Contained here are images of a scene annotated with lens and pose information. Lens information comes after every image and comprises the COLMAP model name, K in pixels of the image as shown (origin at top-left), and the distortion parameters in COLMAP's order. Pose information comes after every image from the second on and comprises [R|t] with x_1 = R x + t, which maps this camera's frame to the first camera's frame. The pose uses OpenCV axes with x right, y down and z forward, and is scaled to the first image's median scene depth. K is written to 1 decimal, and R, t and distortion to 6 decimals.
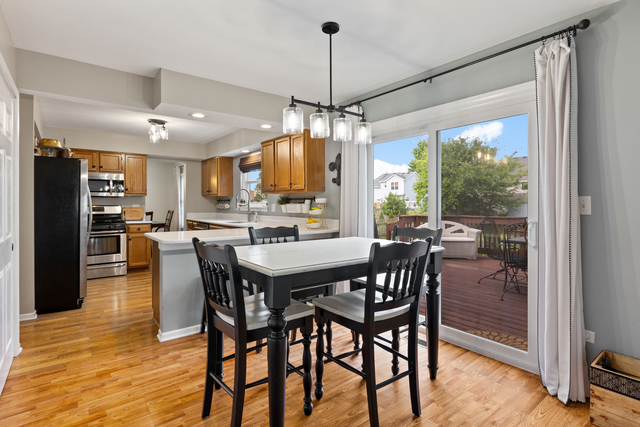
lens RADIAL K [[322.0, 0, 321.1], [0, 322.0, 207.1], [0, 0, 1]] dist [-0.003323, 0.001014]
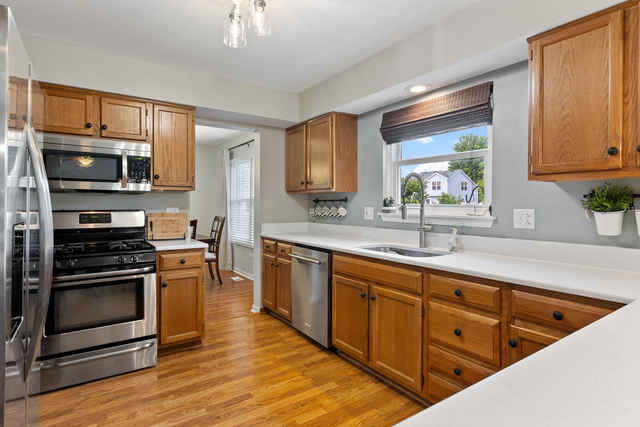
lens RADIAL K [[337.7, 0, 324.4], [0, 337.7, 208.6], [0, 0, 1]] dist [-0.000877, -0.000698]
pose [[0.998443, 0.002729, -0.055721, -0.335418], [-0.002775, 0.999996, -0.000748, -0.008351], [0.055719, 0.000902, 0.998446, 0.525914]]
